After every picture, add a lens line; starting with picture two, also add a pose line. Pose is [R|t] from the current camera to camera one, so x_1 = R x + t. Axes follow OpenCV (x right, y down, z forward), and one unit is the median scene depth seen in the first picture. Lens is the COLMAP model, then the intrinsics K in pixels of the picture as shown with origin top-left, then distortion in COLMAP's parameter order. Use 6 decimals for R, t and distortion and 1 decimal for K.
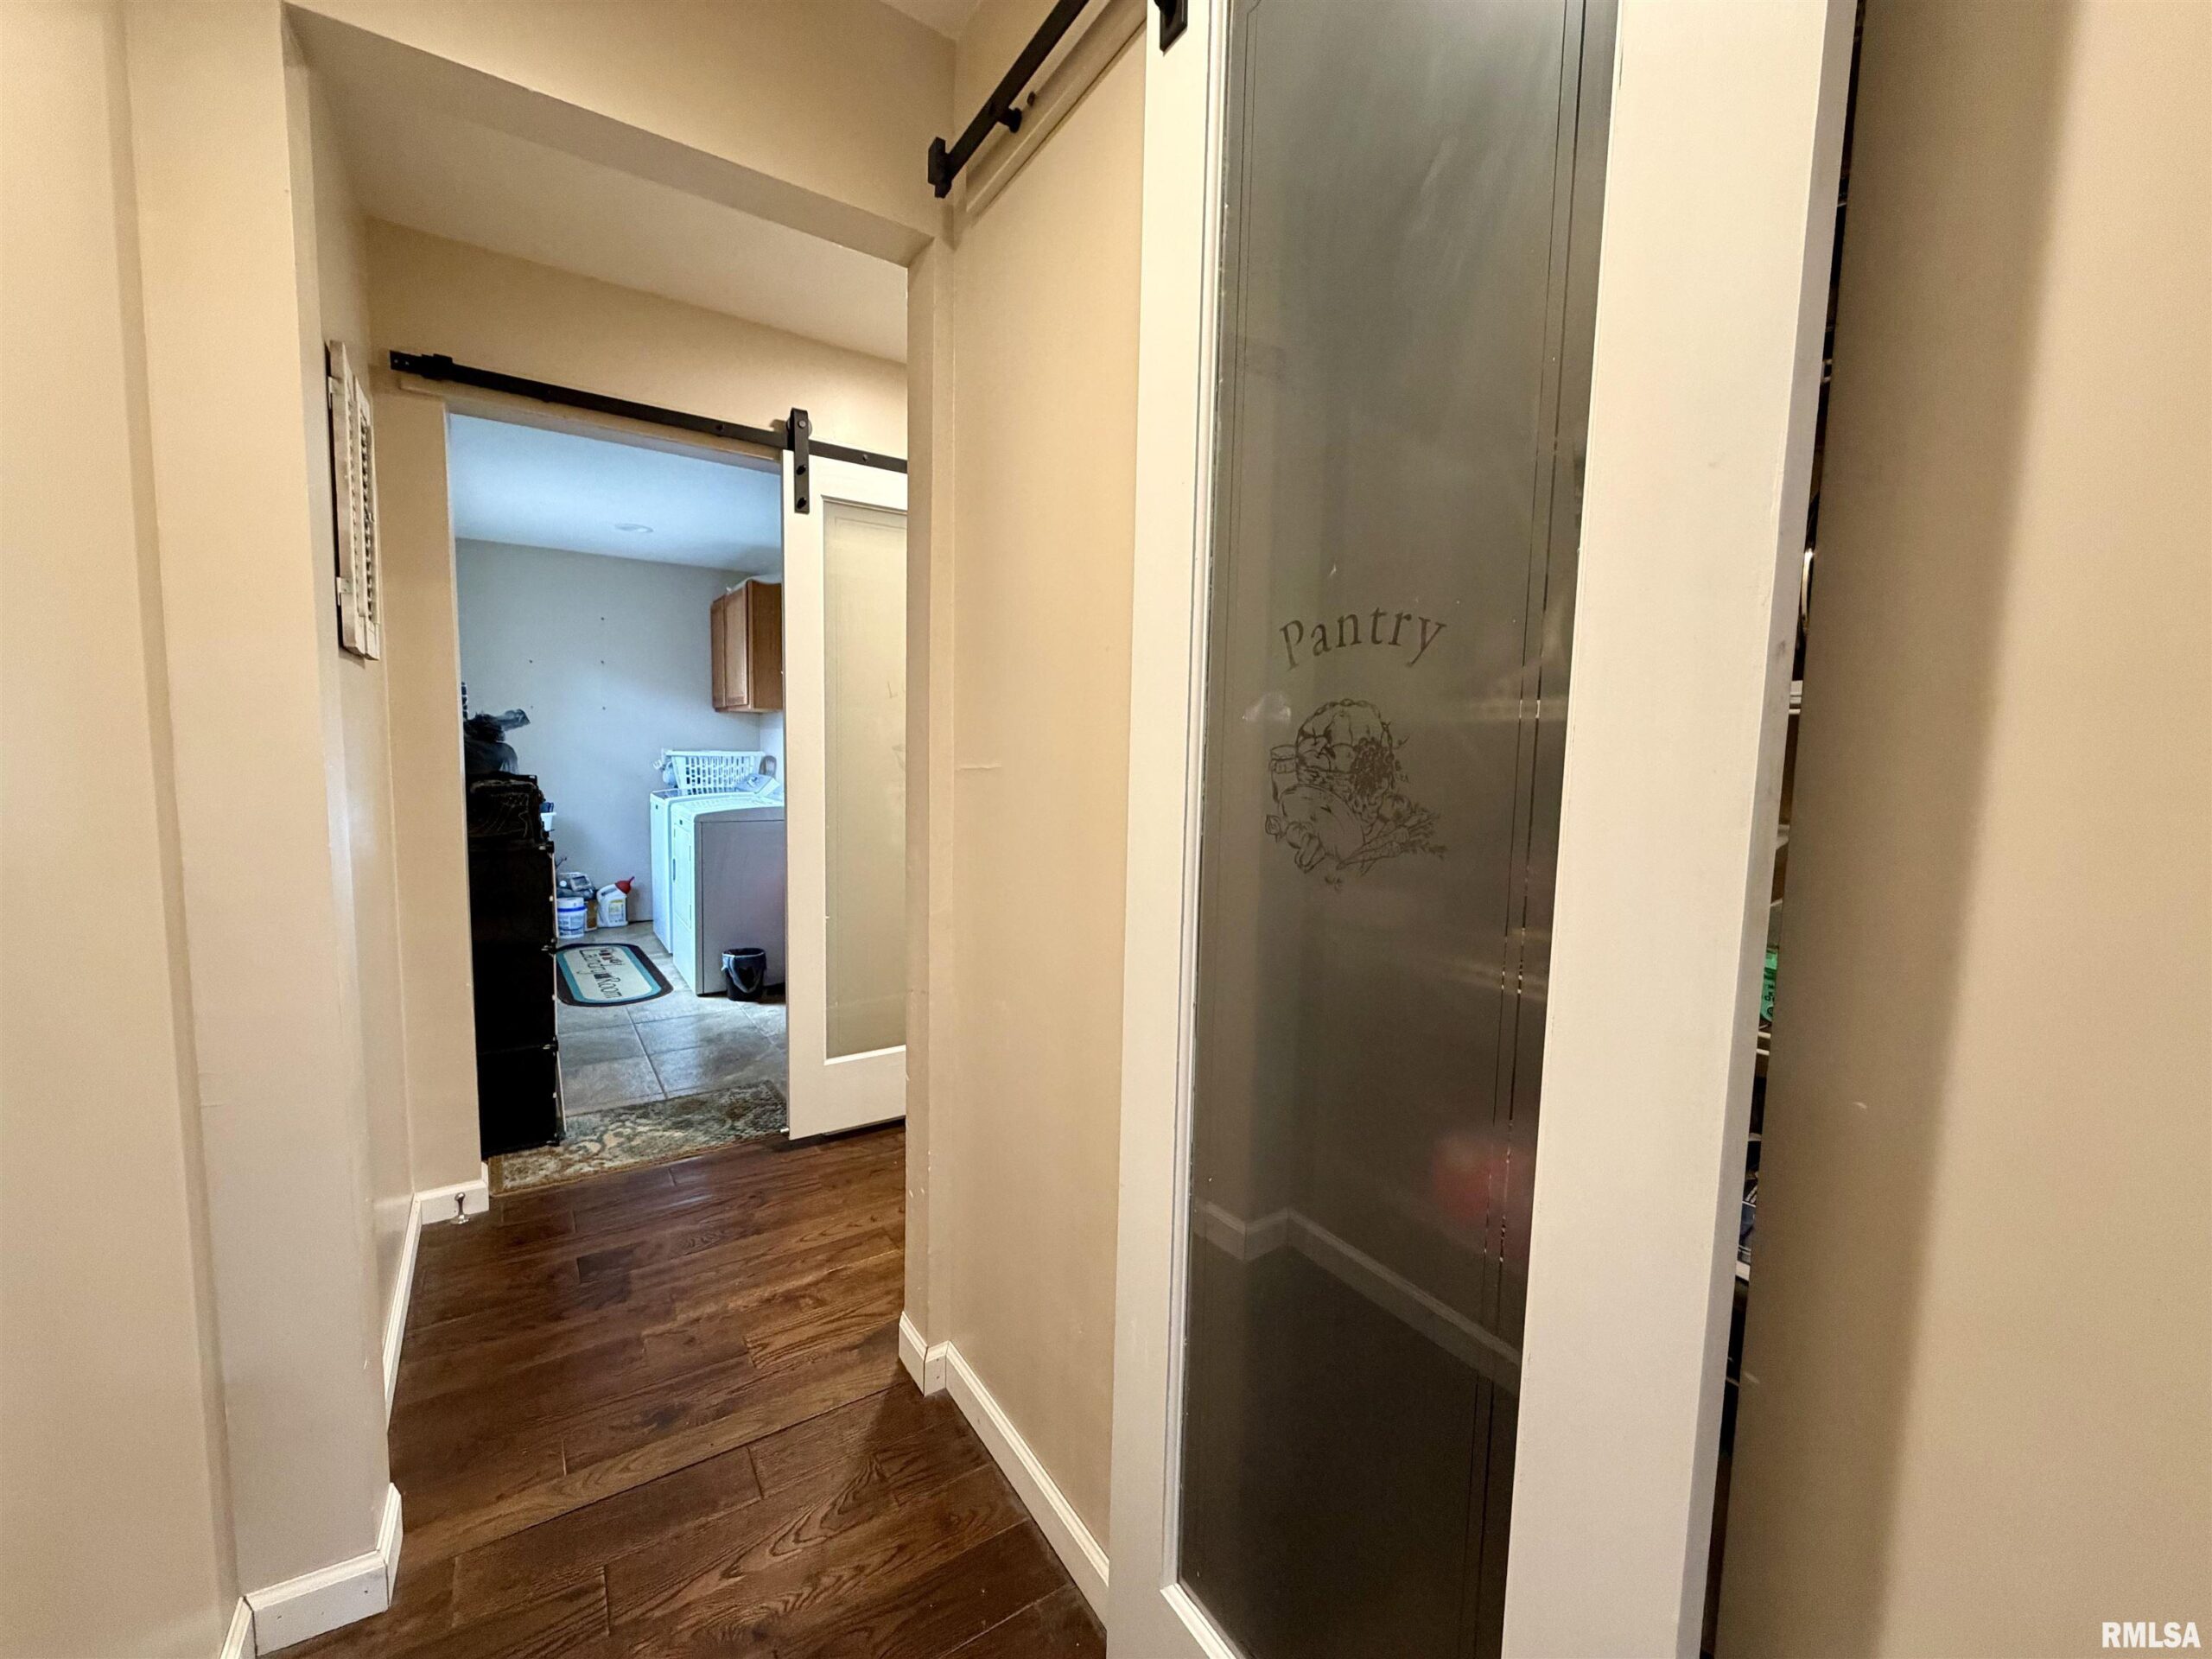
lens RADIAL K [[882.3, 0, 1098.3], [0, 882.3, 829.0], [0, 0, 1]] dist [-0.000546, 0.000015]
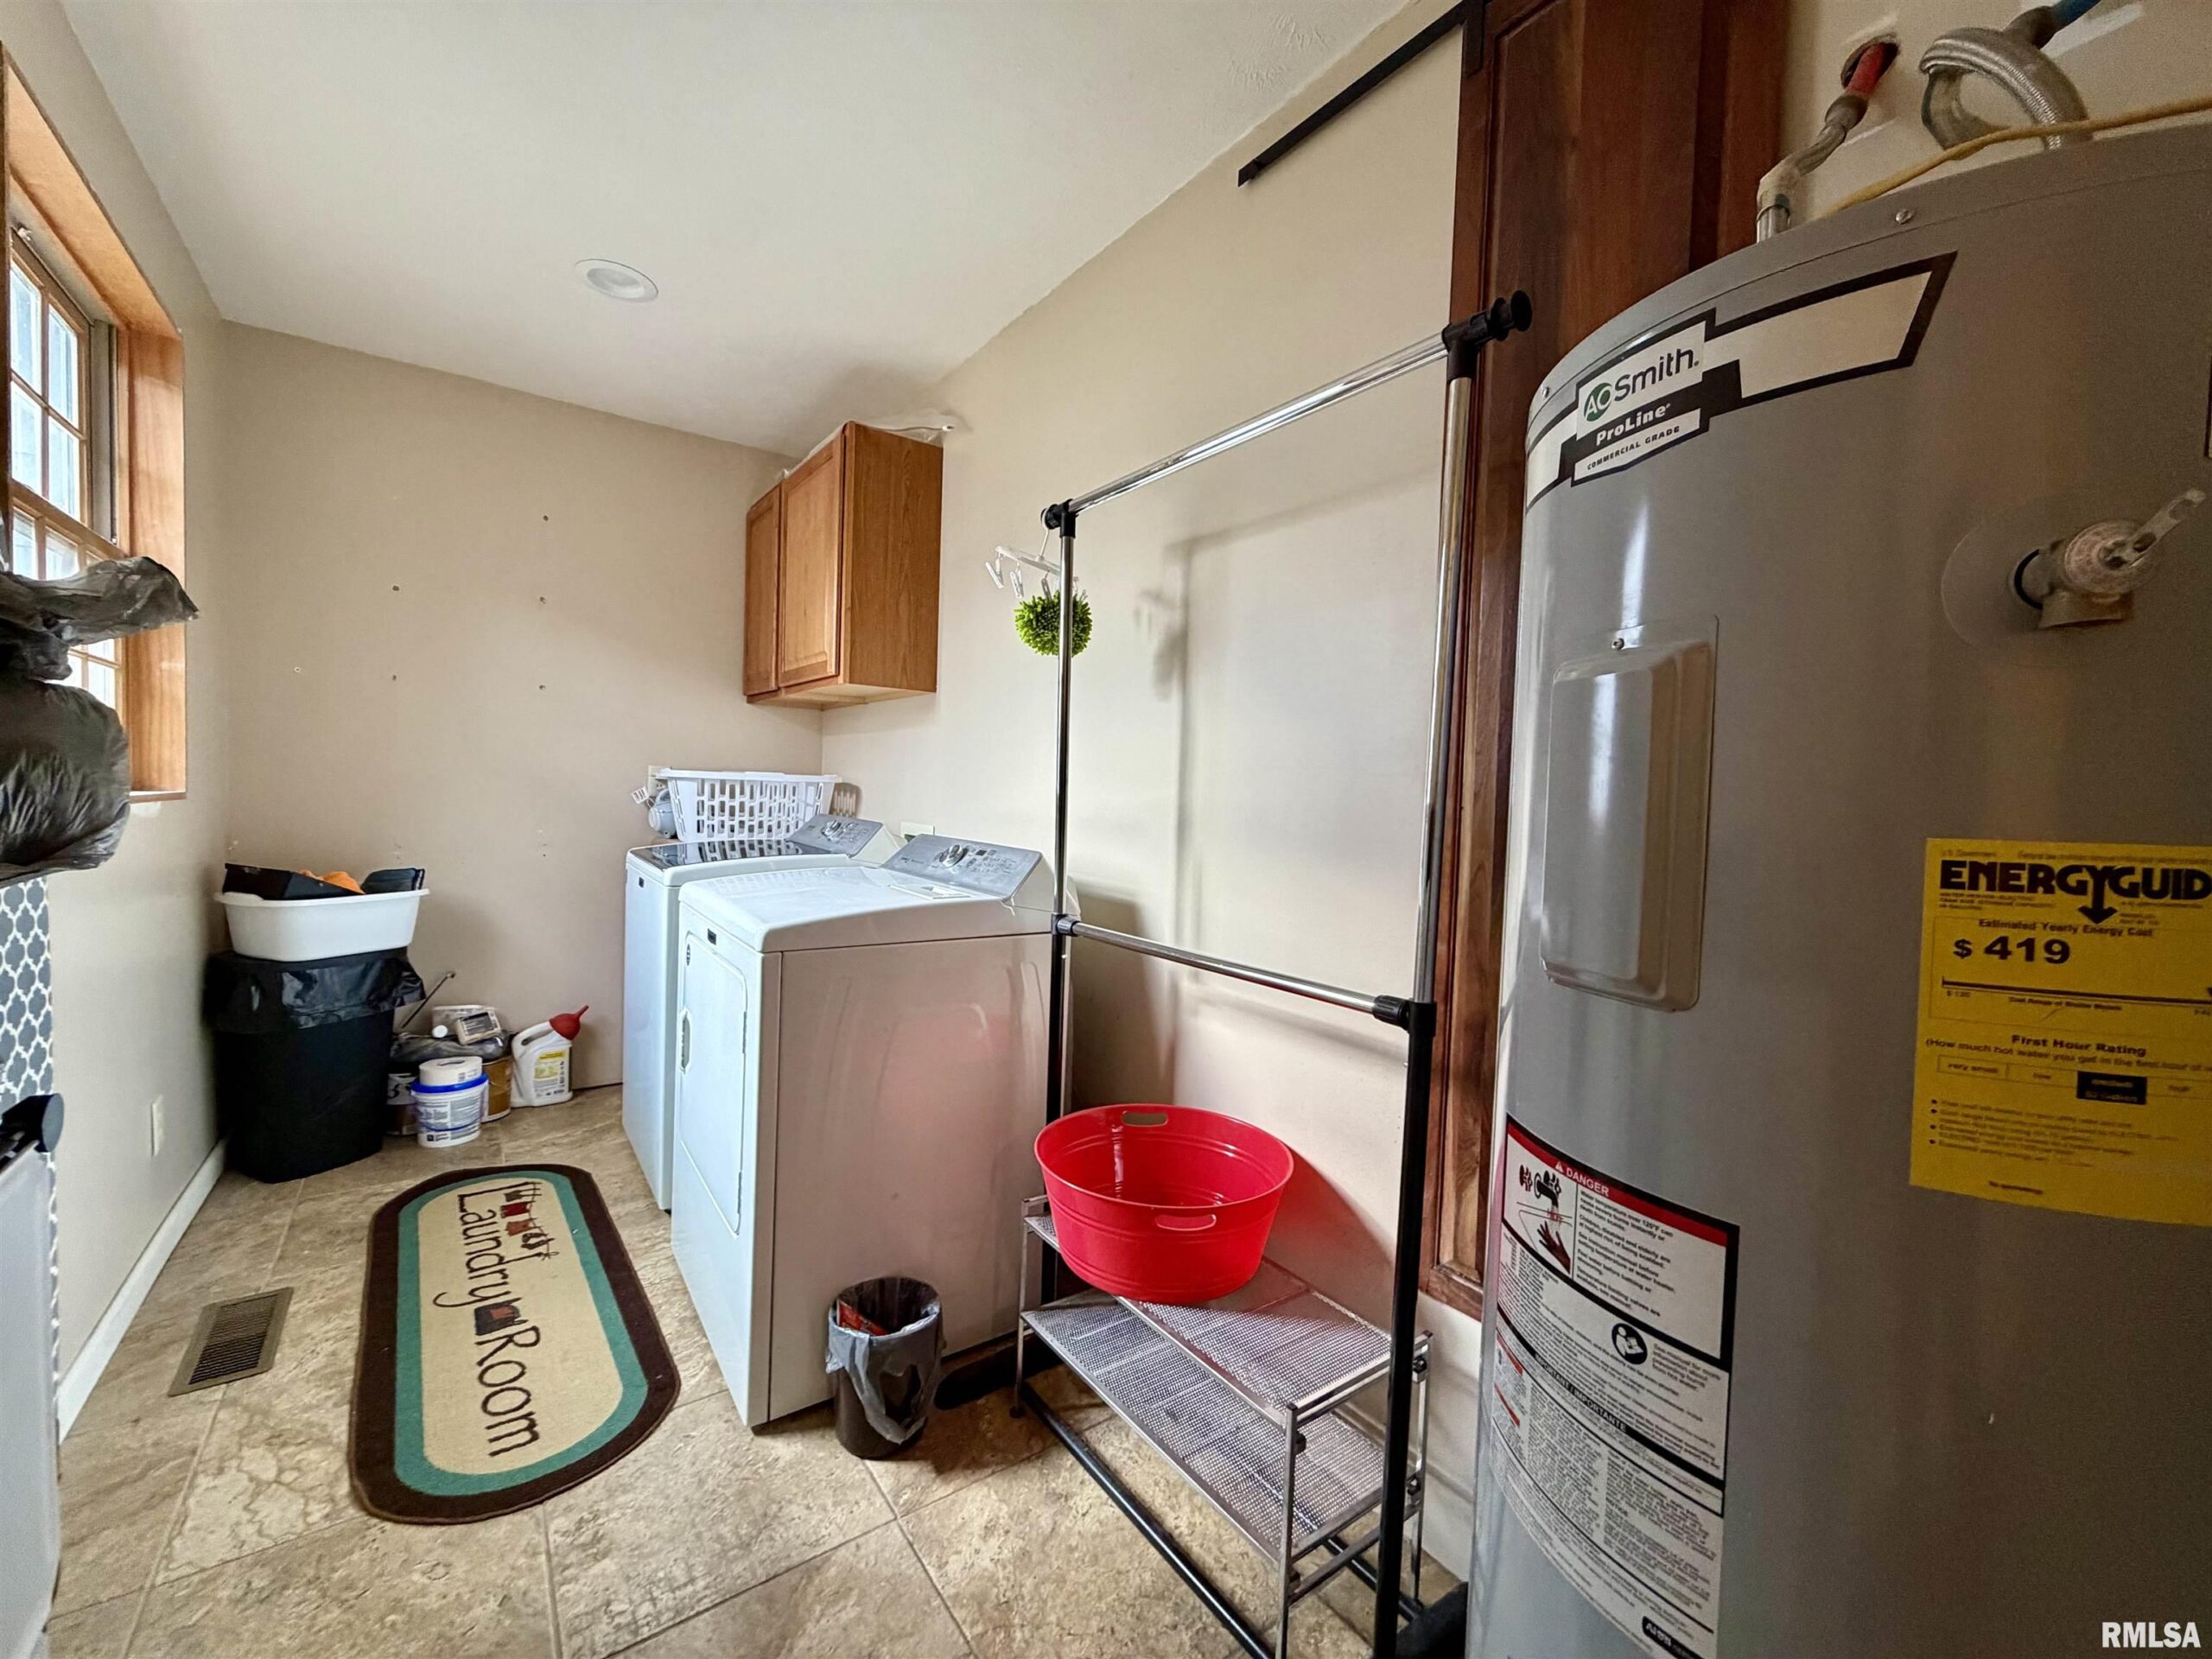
lens RADIAL K [[882.3, 0, 1103.6], [0, 882.3, 827.6], [0, 0, 1]] dist [-0.000546, 0.000015]
pose [[0.999111, 0.011357, 0.040597, -0.322723], [-0.009387, 0.998784, -0.048397, -0.040487], [-0.041097, 0.047972, 0.998003, 0.611898]]
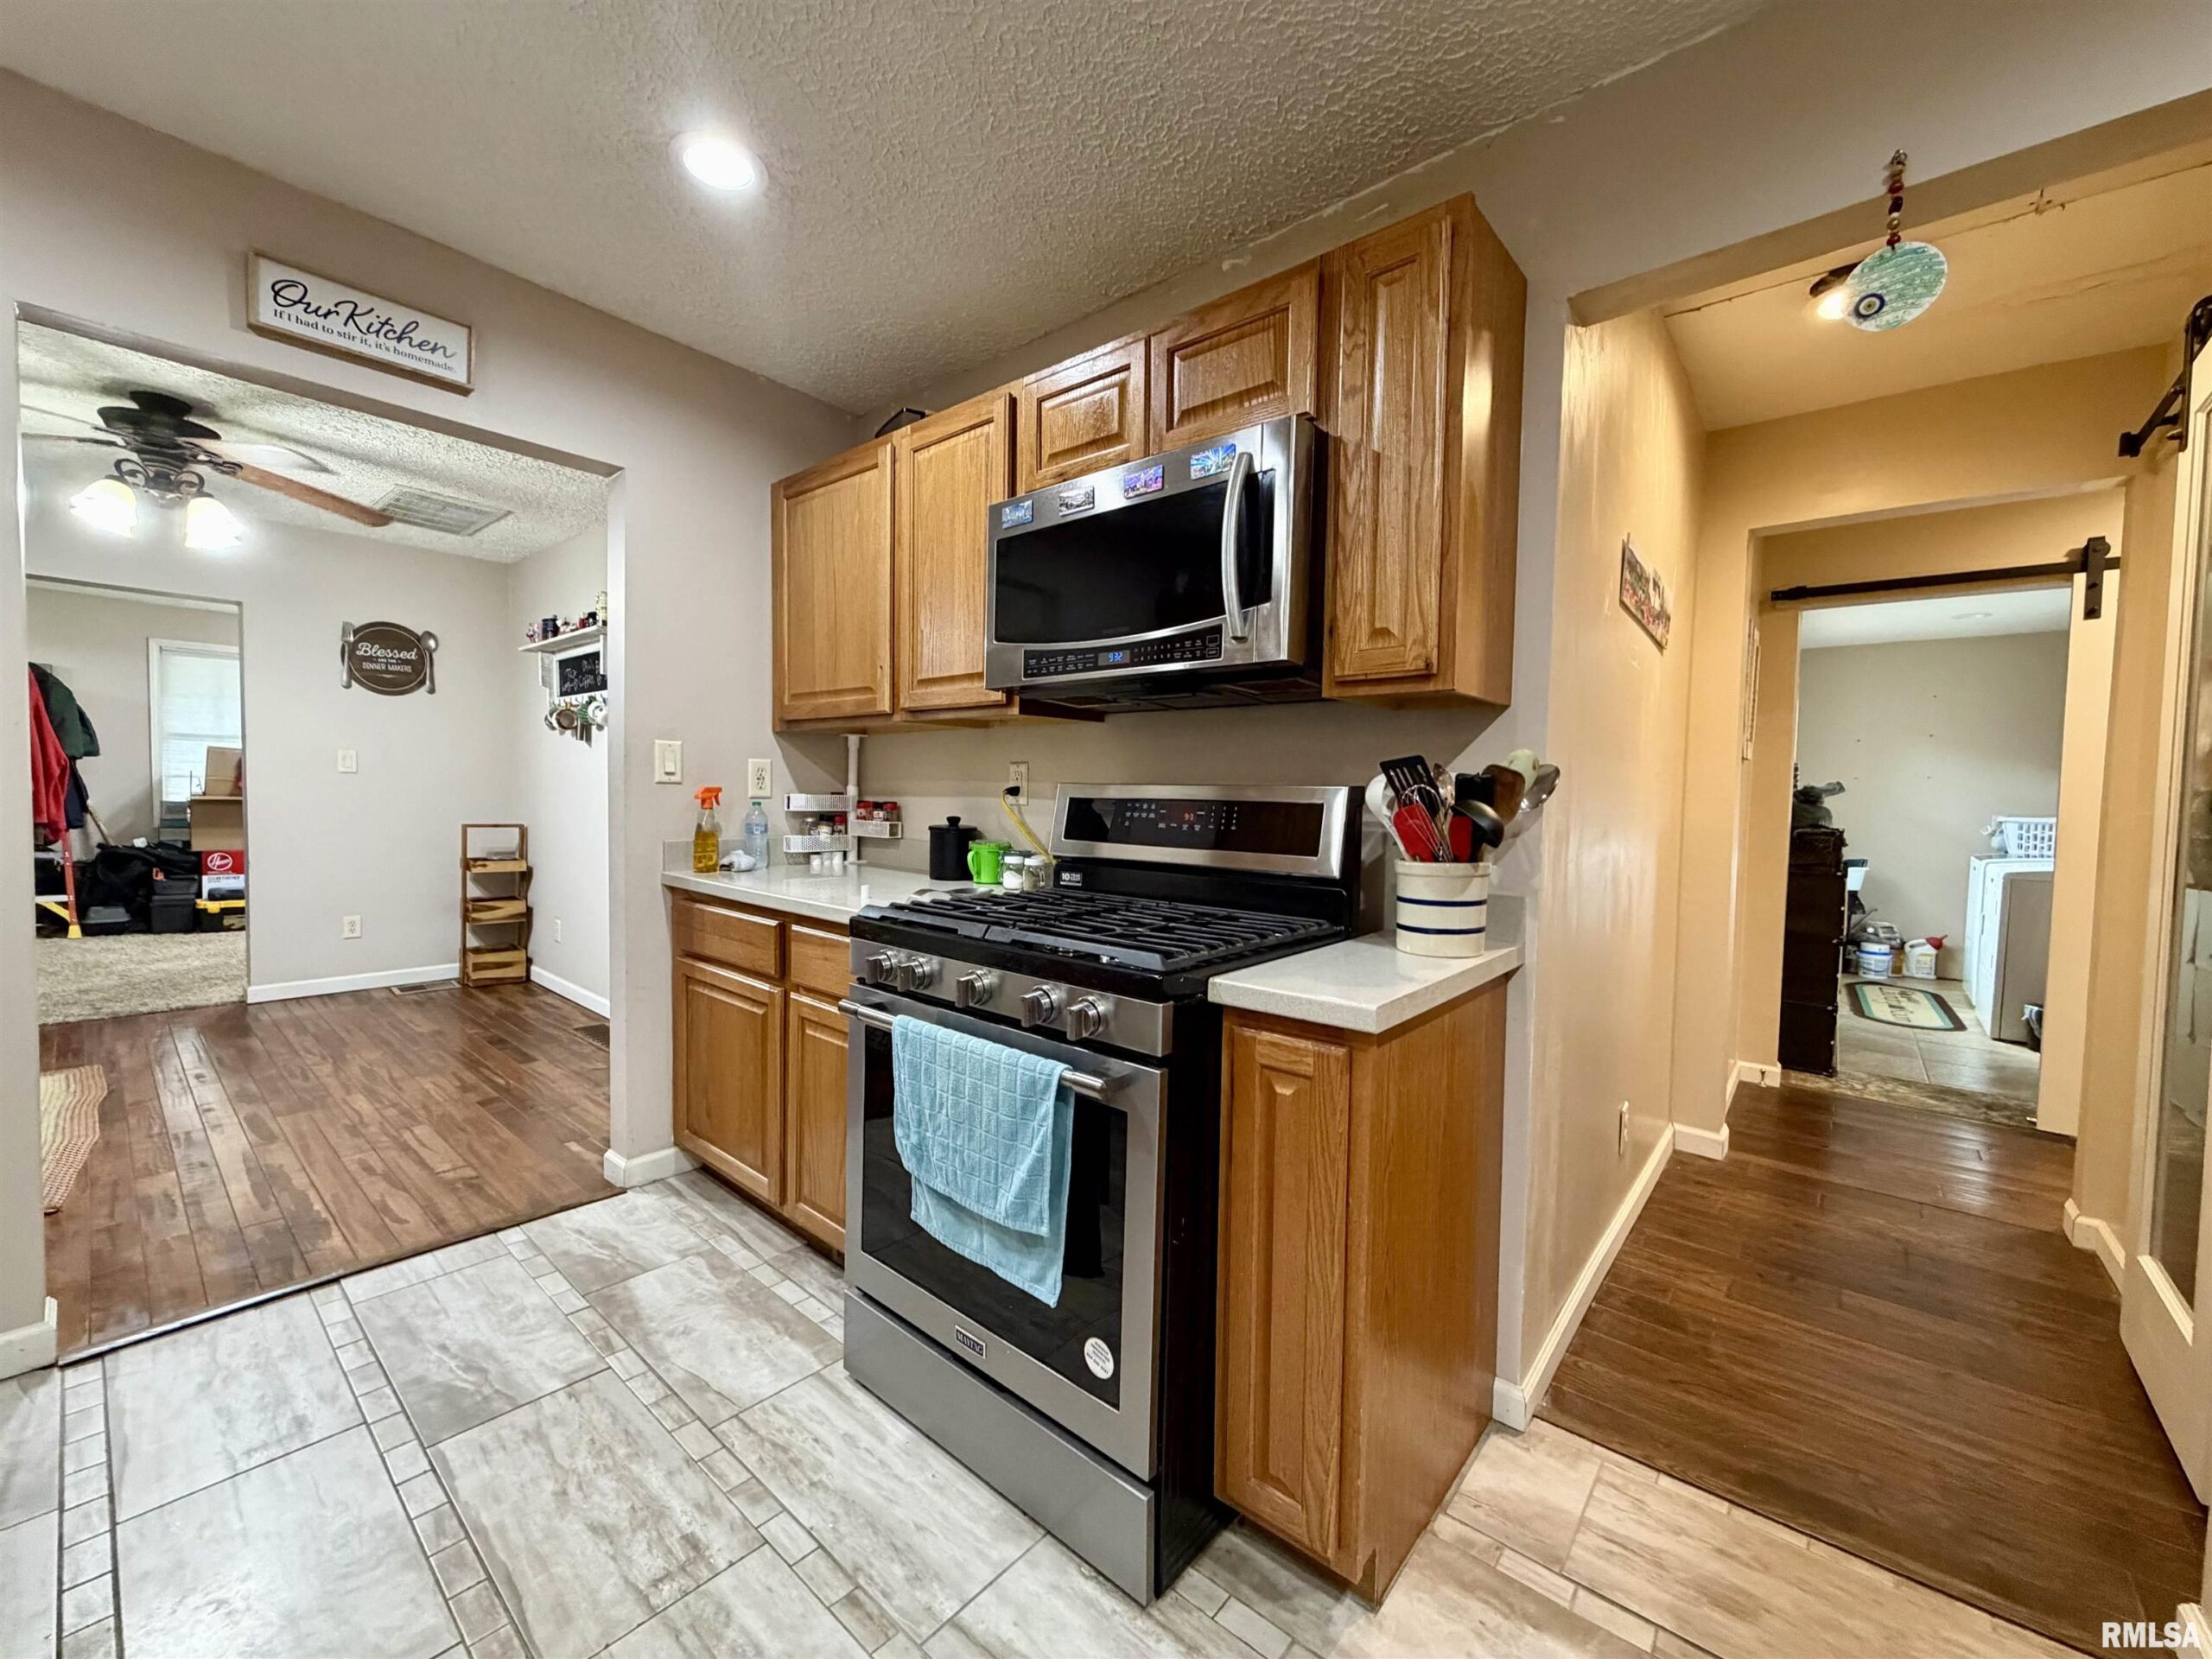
lens RADIAL K [[882.3, 0, 1101.5], [0, 882.3, 828.9], [0, 0, 1]] dist [-0.000546, 0.000015]
pose [[0.279240, 0.024639, -0.959905, 0.269797], [-0.101631, 0.994814, -0.004030, 0.046504], [0.954828, 0.098682, 0.280296, -0.369384]]
